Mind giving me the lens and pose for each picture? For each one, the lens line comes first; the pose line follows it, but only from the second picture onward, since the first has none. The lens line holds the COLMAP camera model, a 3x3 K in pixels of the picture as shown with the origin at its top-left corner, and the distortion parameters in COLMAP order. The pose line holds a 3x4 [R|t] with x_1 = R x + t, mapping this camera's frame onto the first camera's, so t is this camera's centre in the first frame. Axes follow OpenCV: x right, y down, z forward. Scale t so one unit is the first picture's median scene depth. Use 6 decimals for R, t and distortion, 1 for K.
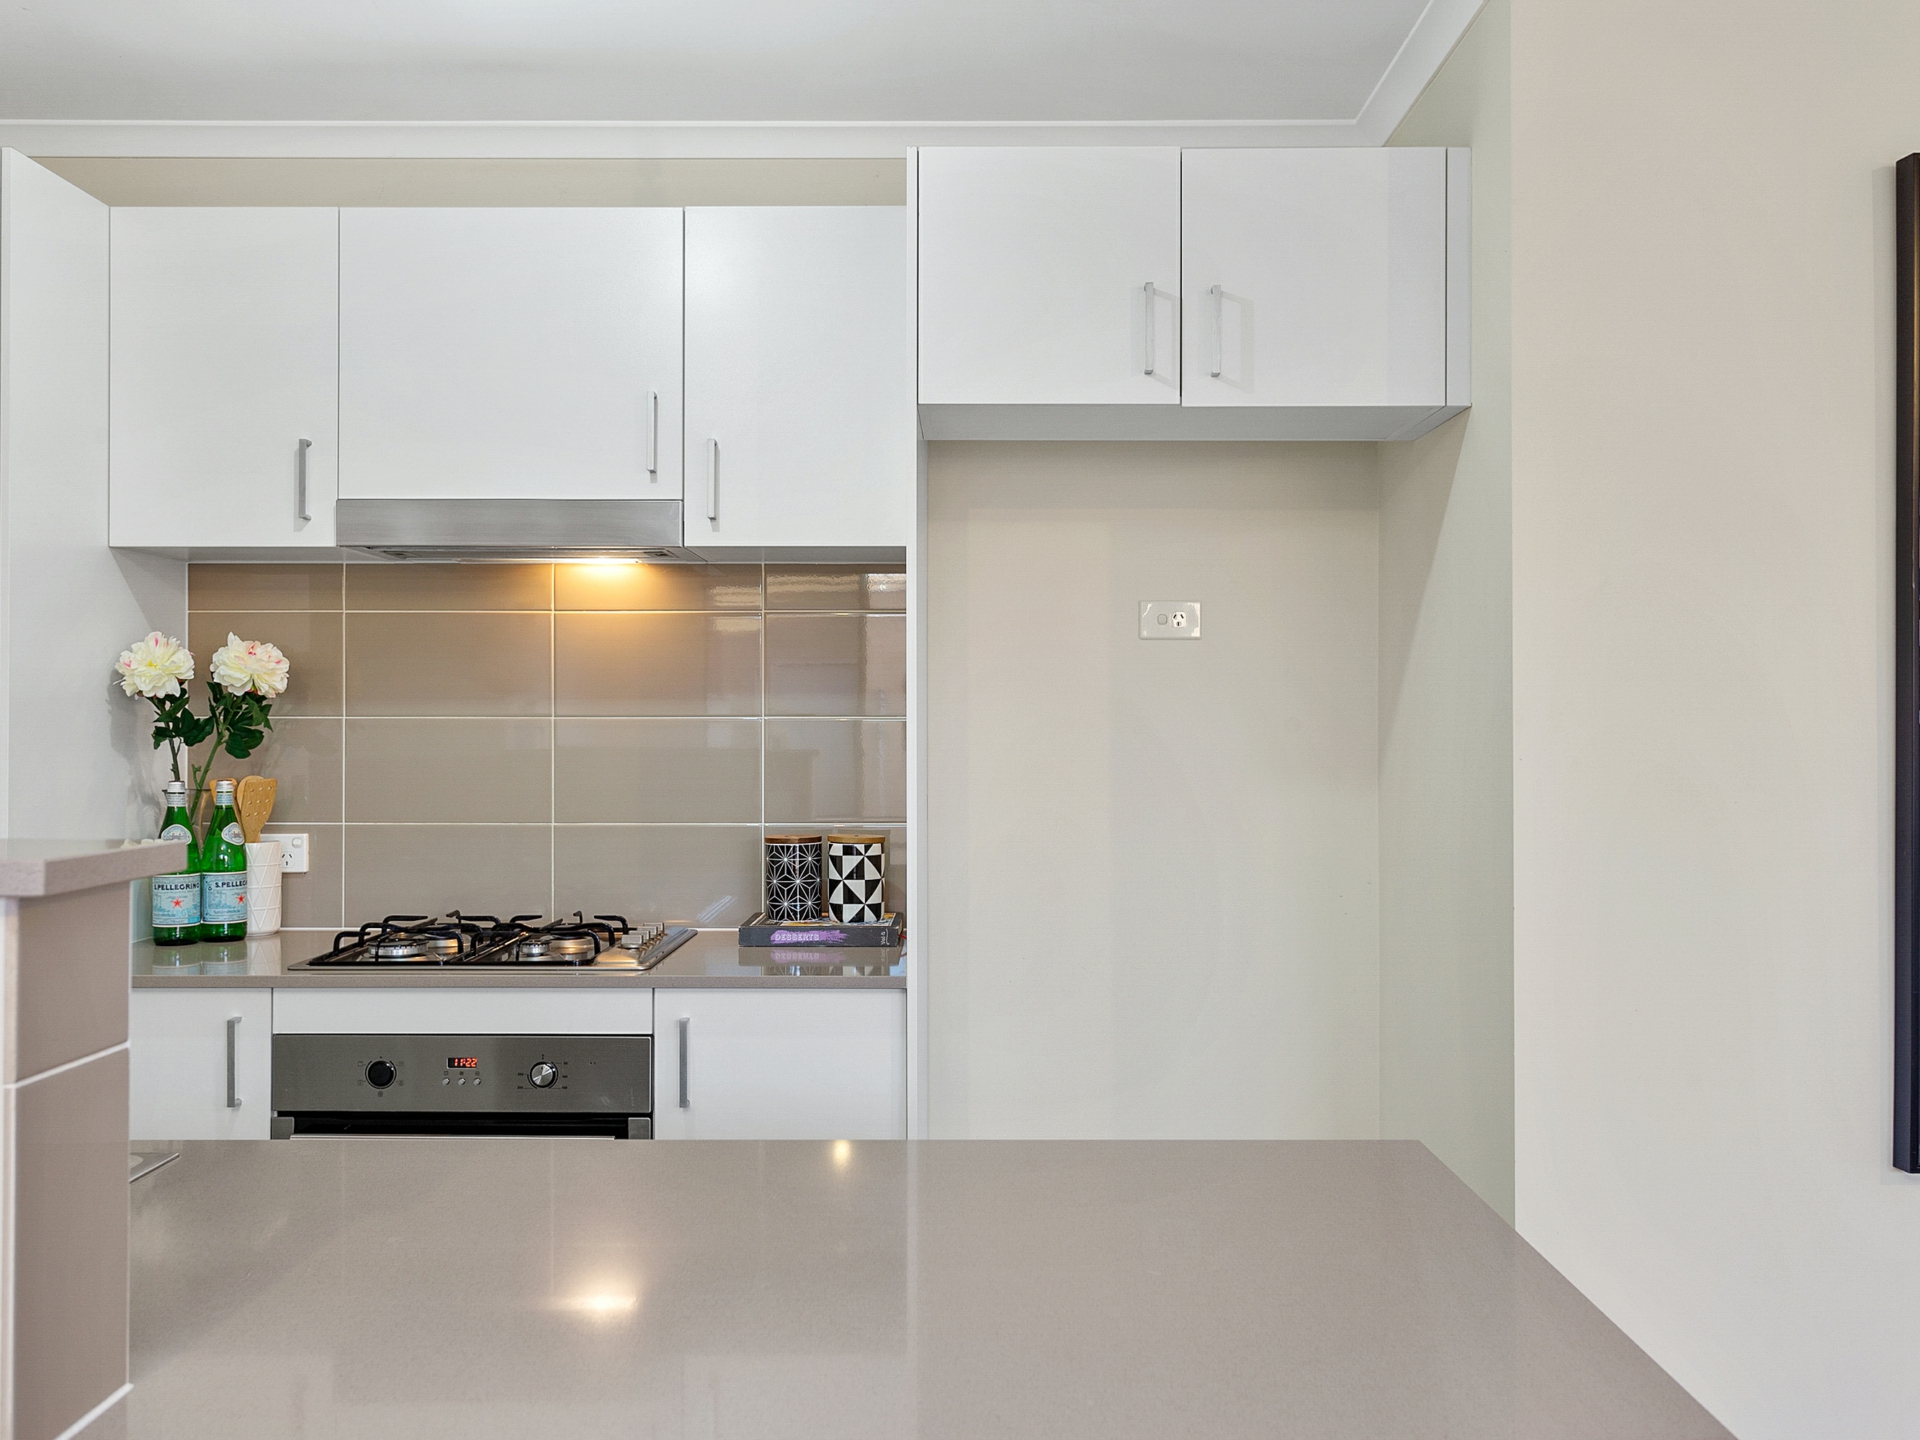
lens RADIAL K [[1732.0, 0, 964.2], [0, 1732.0, 722.6], [0, 0, 1]] dist [0.001064, -0.004712]
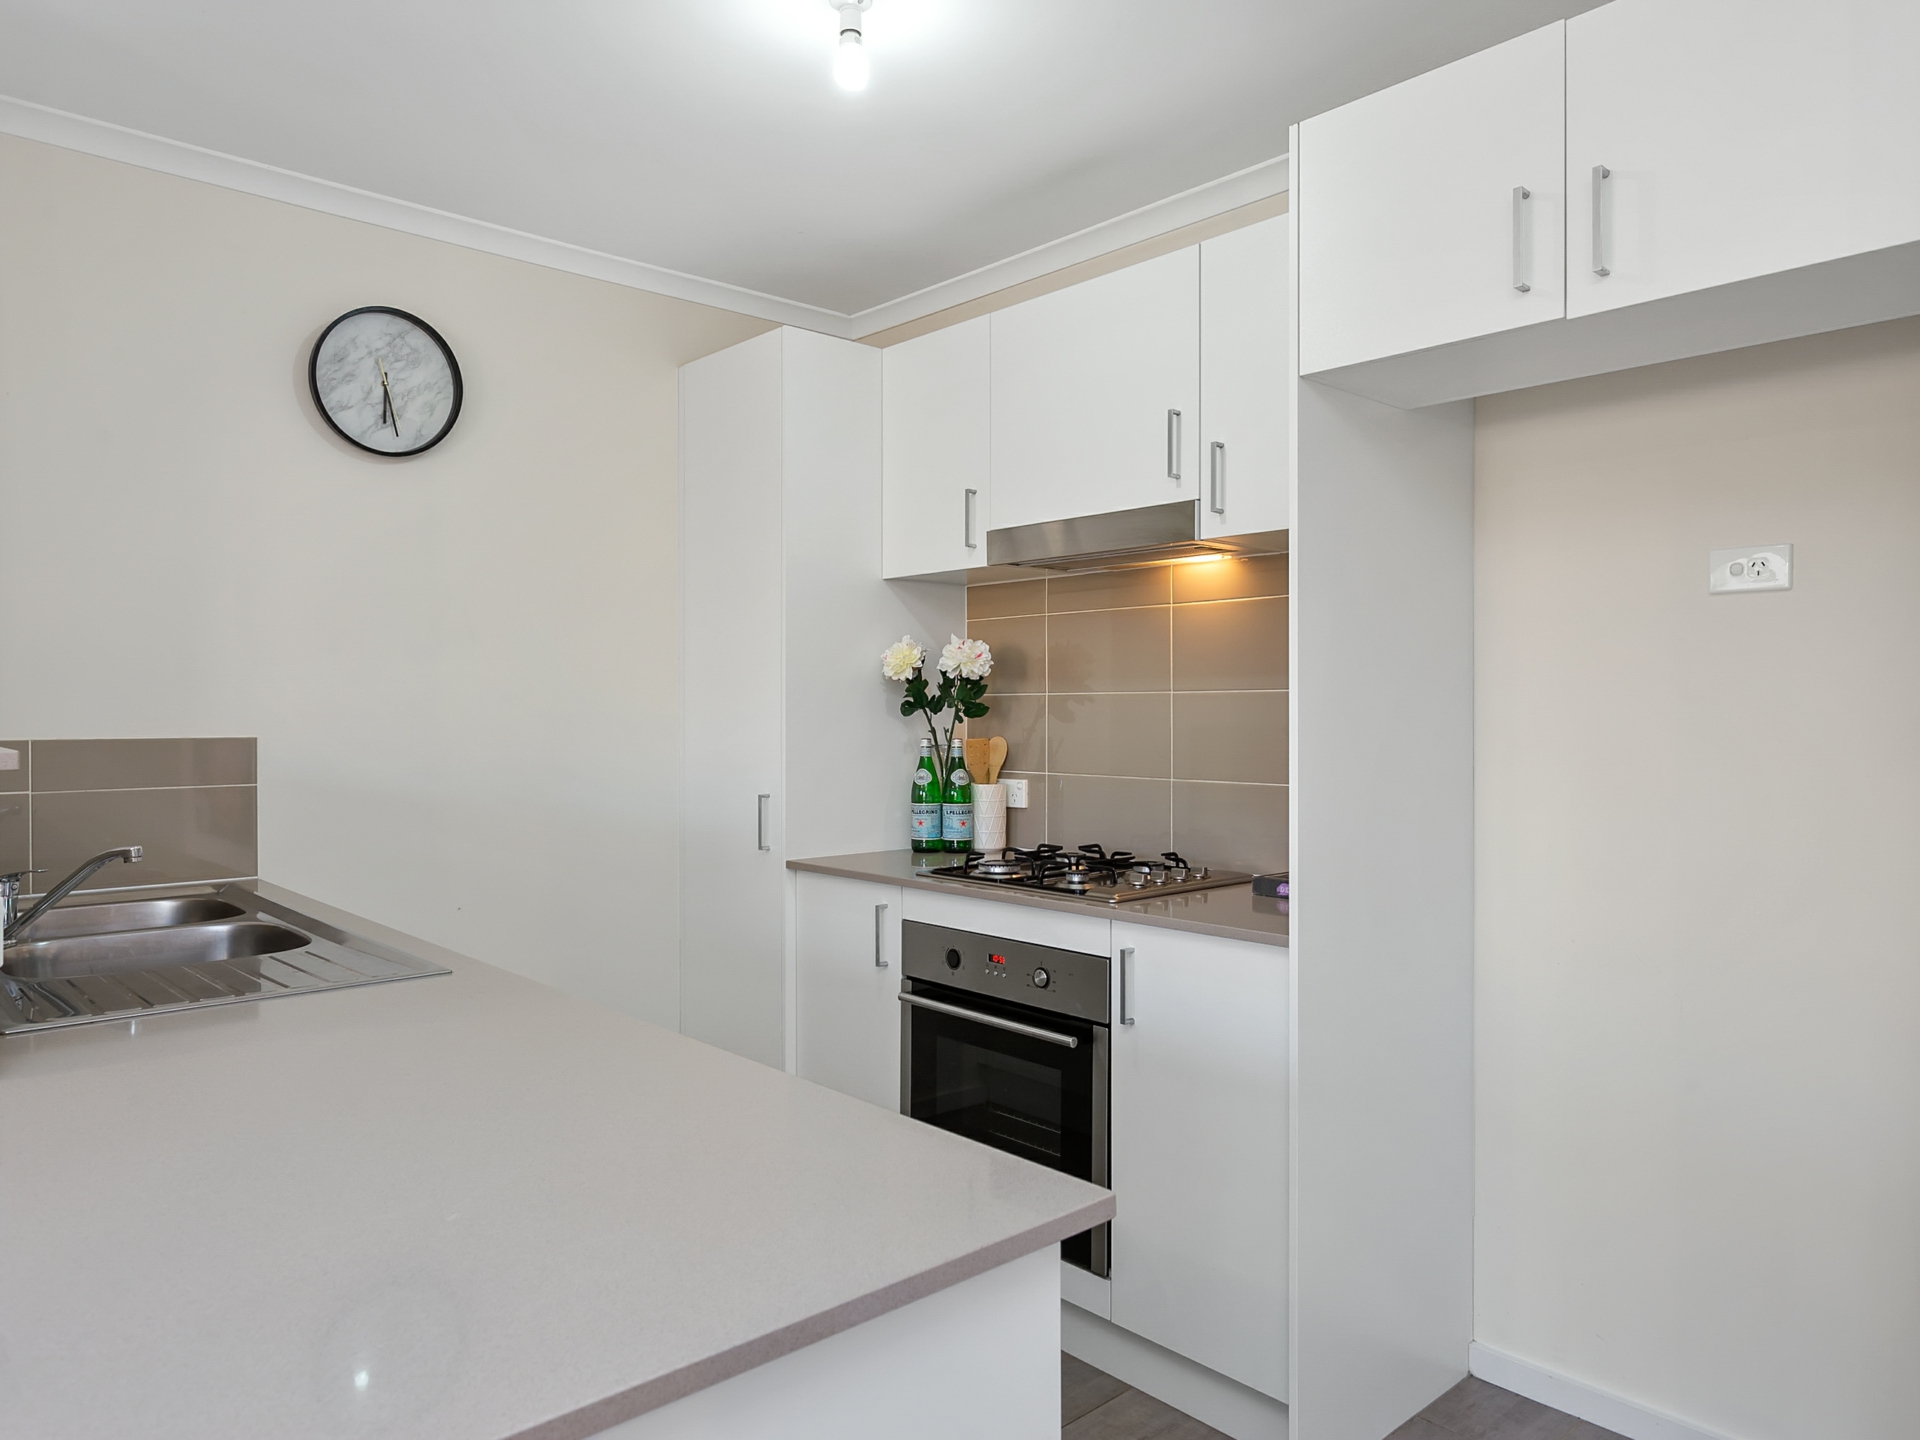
lens RADIAL K [[1290.5, 0, 945.6], [0, 1290.5, 724.3], [0, 0, 1]] dist [0.002472, 0.008607]
pose [[0.673422, 0.006002, -0.739234, 0.344241], [0.001670, 0.999952, 0.009641, 0.011429], [0.739256, -0.007727, 0.673380, 0.288695]]
